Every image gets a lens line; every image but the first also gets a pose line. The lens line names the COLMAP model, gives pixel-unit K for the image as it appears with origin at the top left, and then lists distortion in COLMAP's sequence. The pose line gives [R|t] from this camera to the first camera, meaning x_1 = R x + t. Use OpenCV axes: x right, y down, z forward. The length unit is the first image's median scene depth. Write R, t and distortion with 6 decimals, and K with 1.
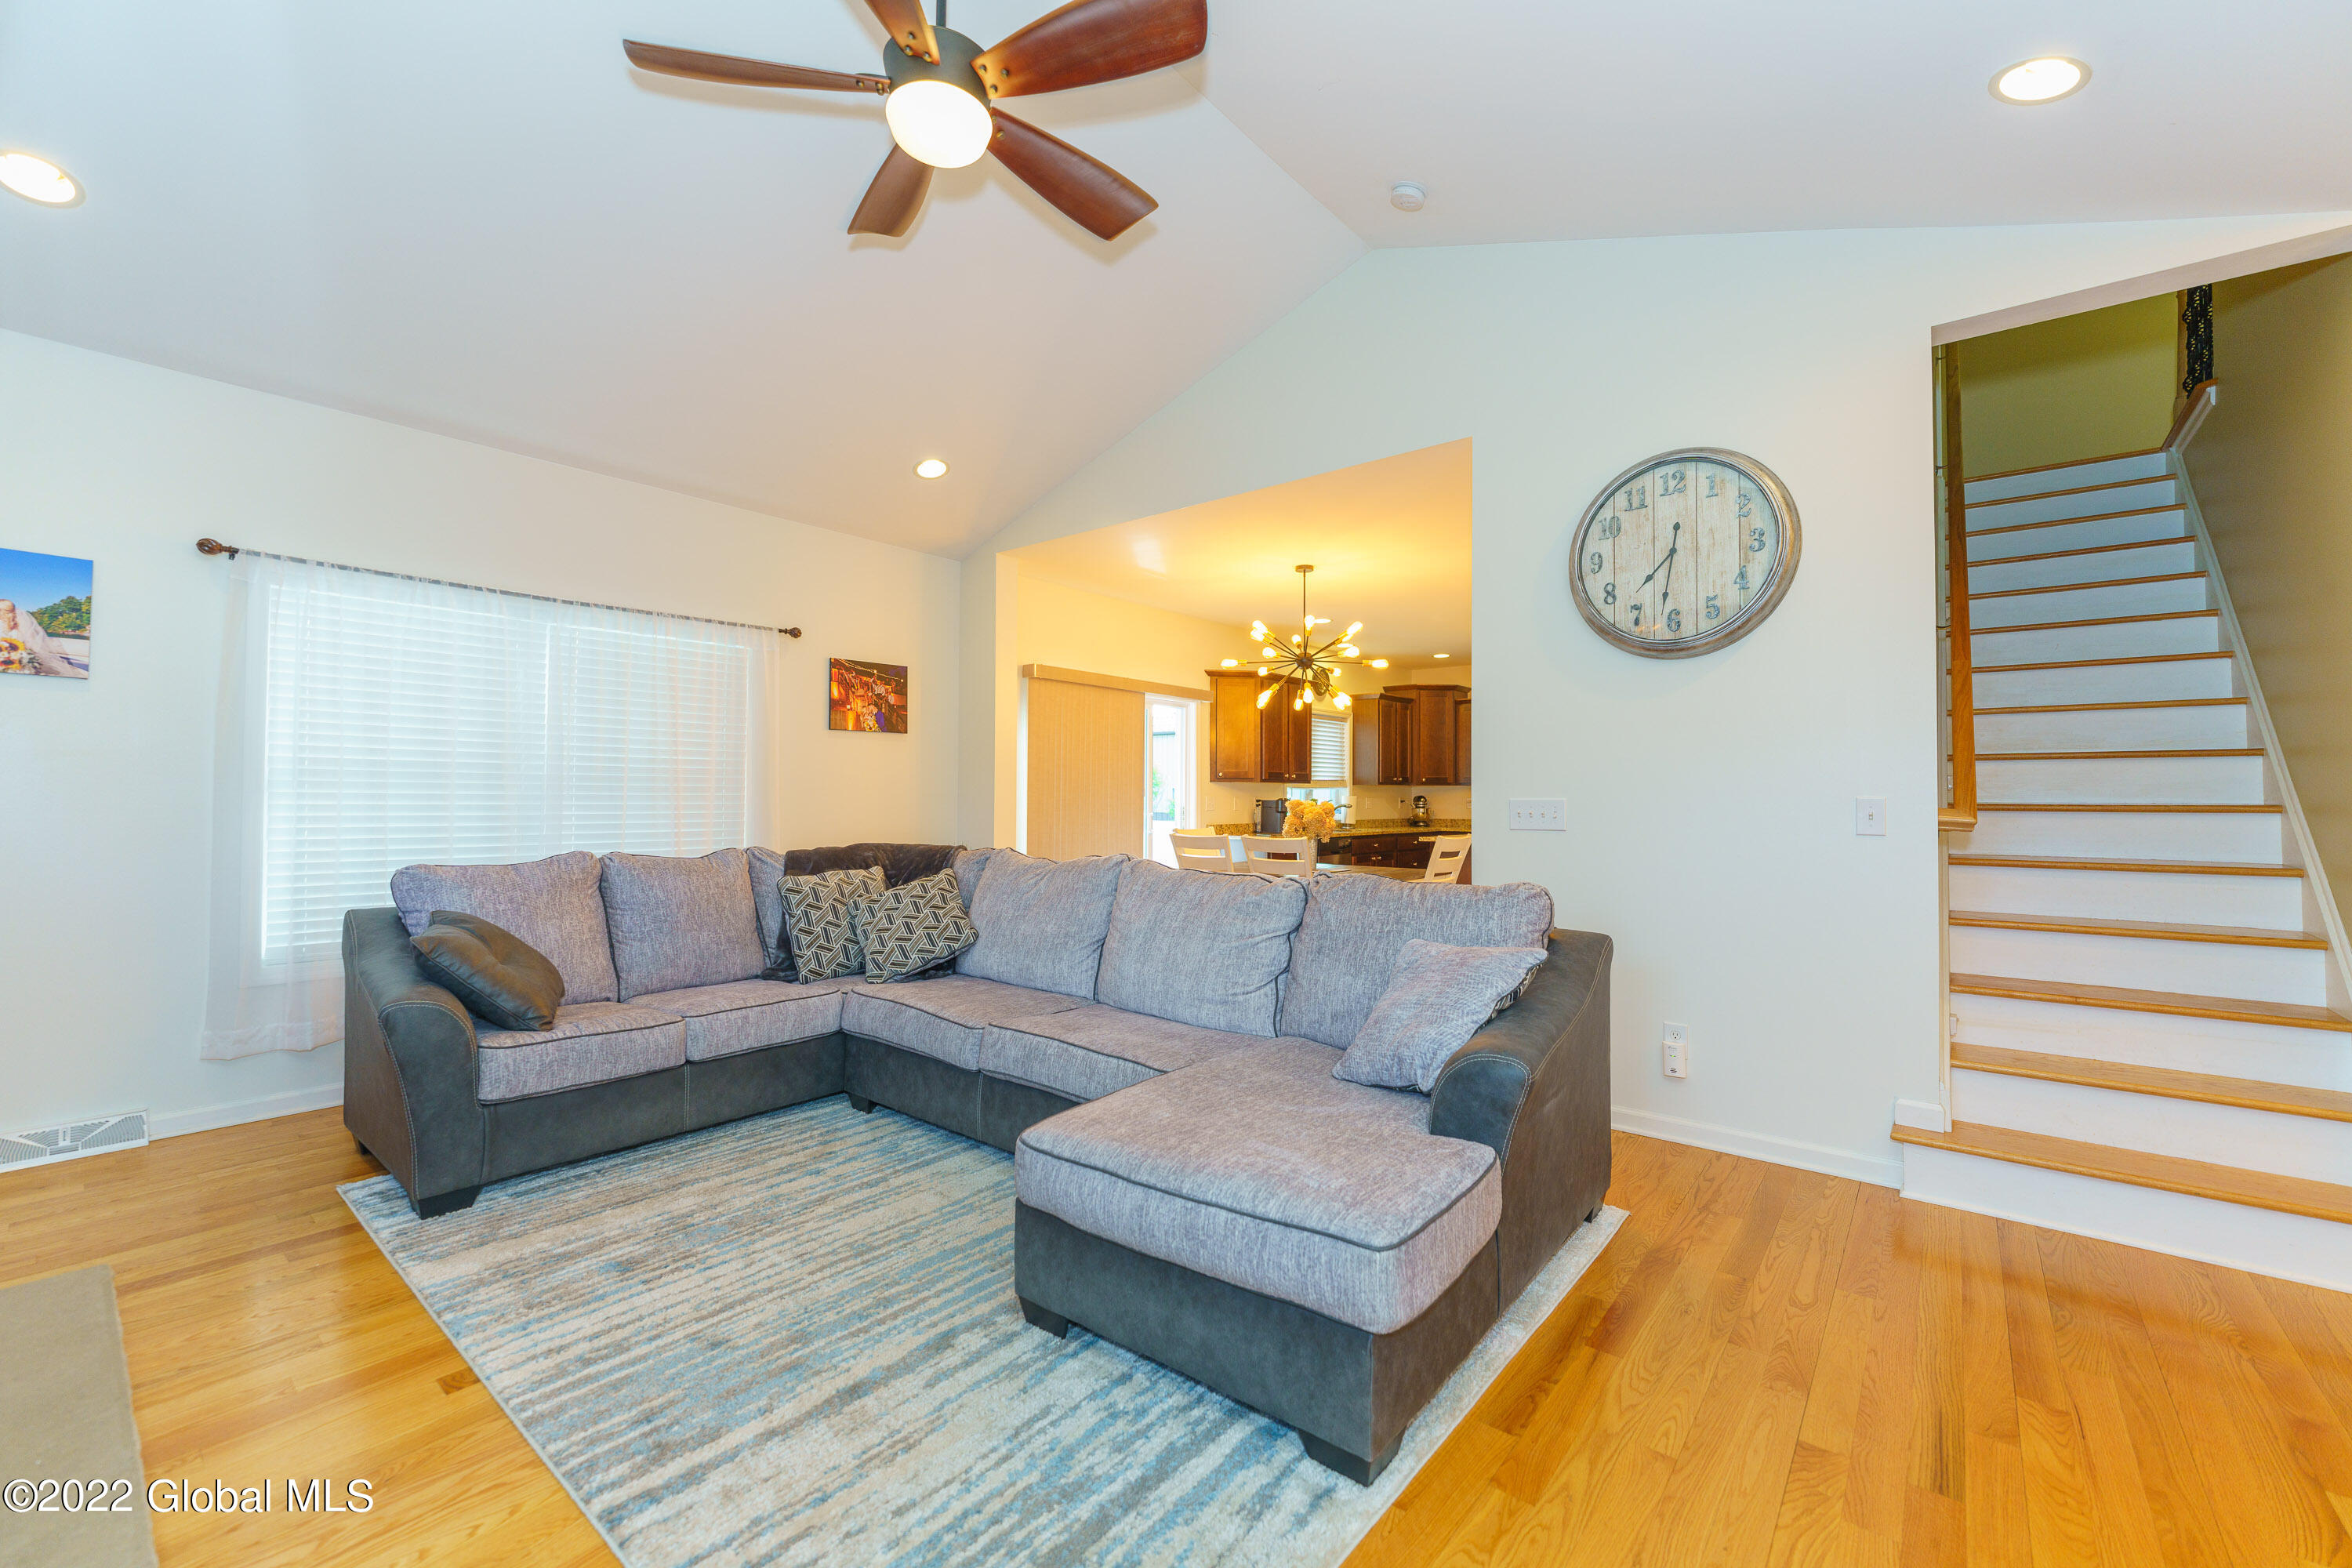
lens RADIAL K [[945.7, 0, 1176.1], [0, 945.7, 780.8], [0, 0, 1]] dist [-0.005128, 0.000591]
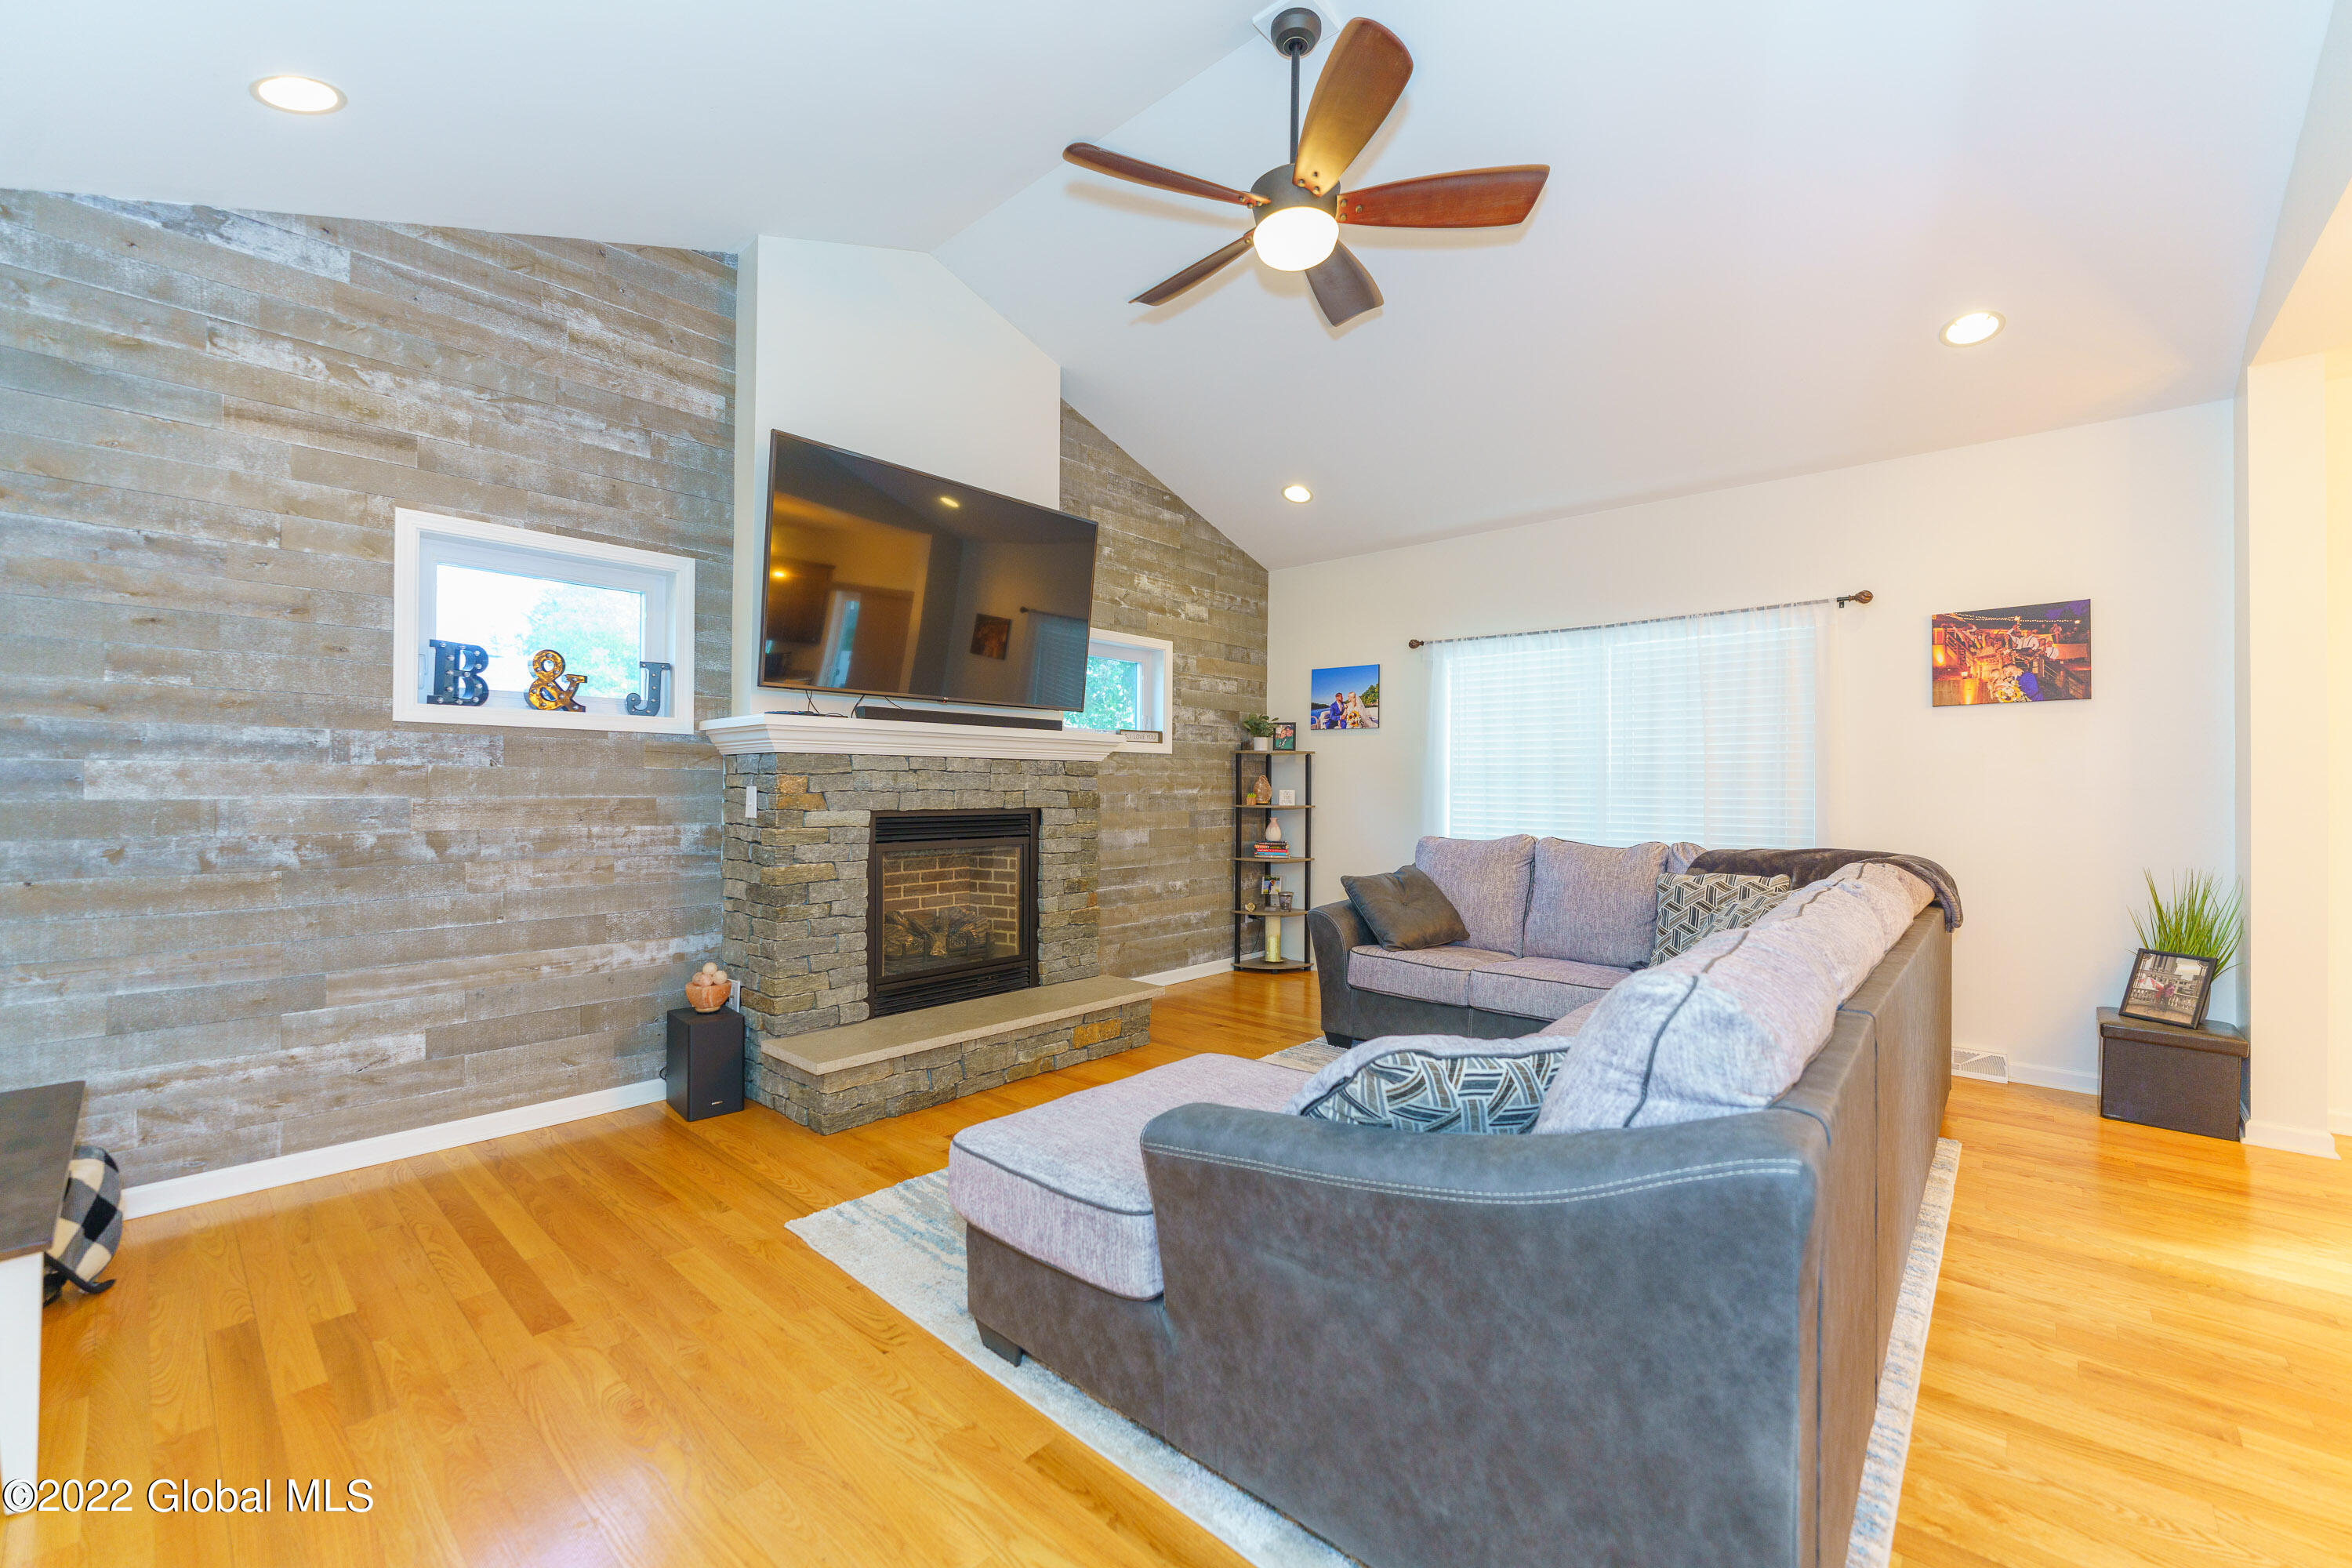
lens RADIAL K [[945.7, 0, 1173.5], [0, 945.7, 780.1], [0, 0, 1]] dist [-0.005128, 0.000591]
pose [[-0.046836, -0.012221, -0.998828, 0.425550], [0.012367, 0.999841, -0.012813, 0.008443], [0.998826, -0.012953, -0.046678, 0.391089]]
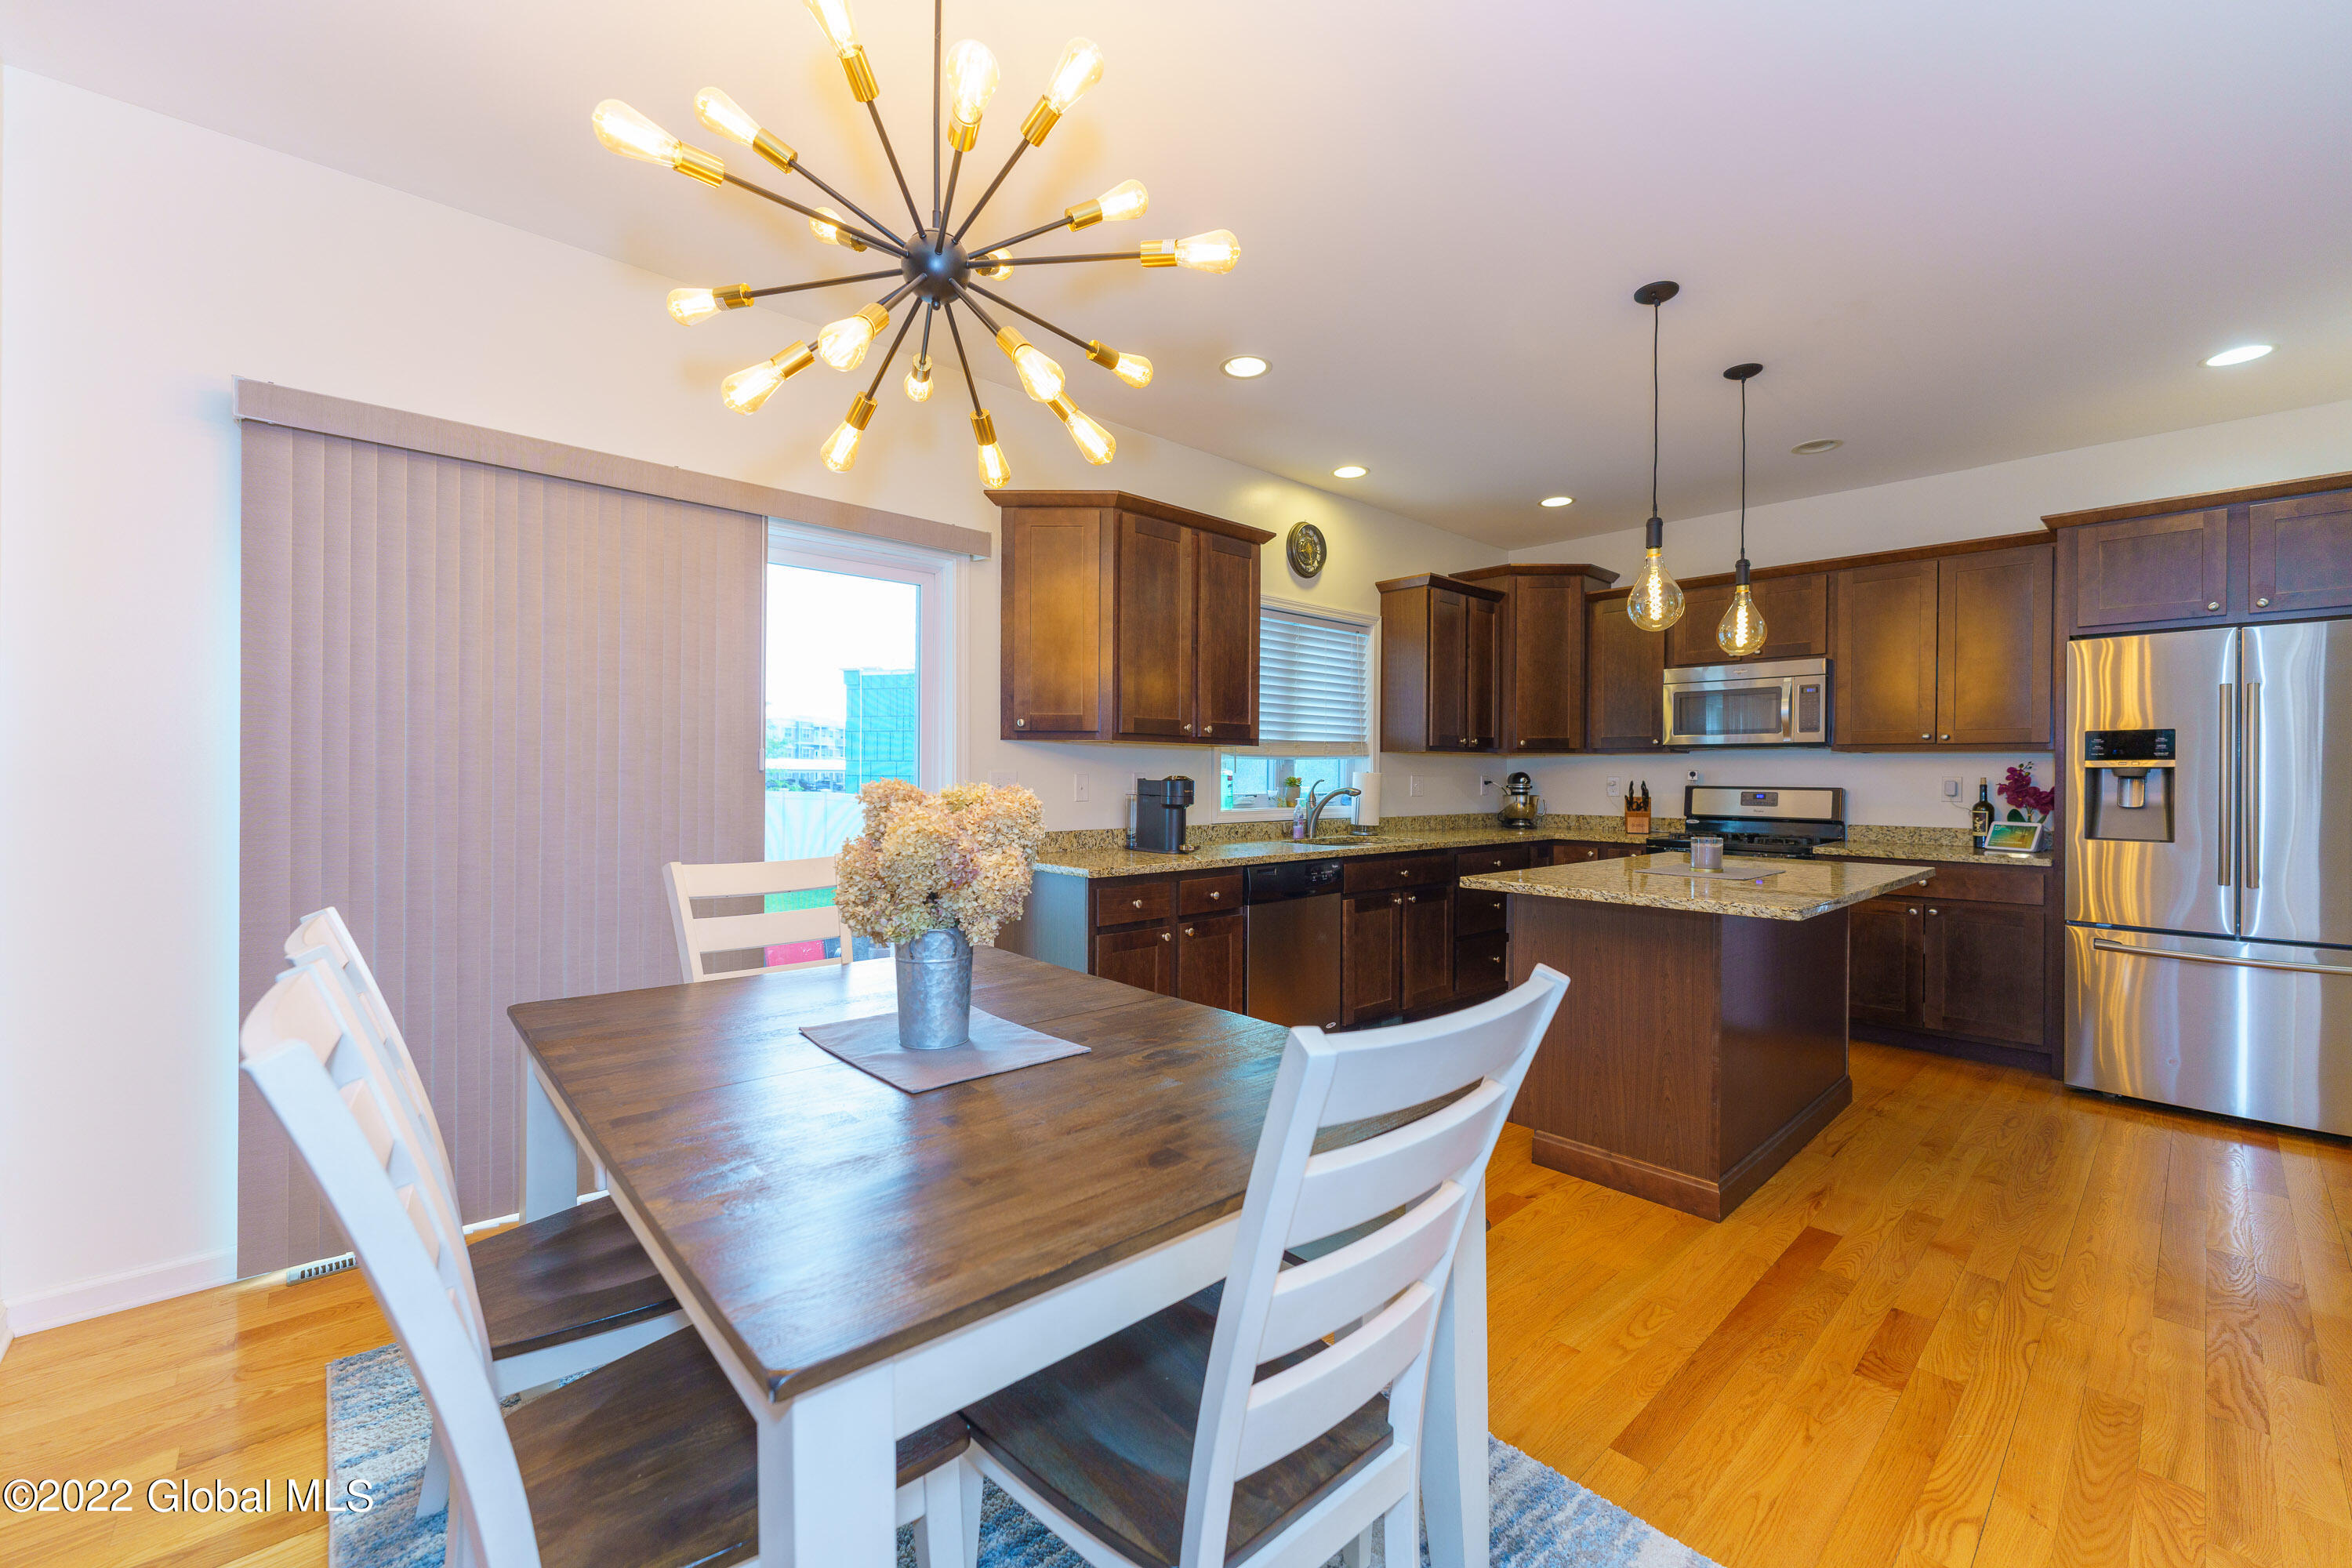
lens RADIAL K [[945.7, 0, 1188.7], [0, 945.7, 780.9], [0, 0, 1]] dist [-0.005128, 0.000591]
pose [[0.991037, 0.003685, -0.133538, 0.270096], [-0.000682, 0.999746, 0.022528, 0.015499], [0.133587, -0.022235, 0.990788, 0.820272]]
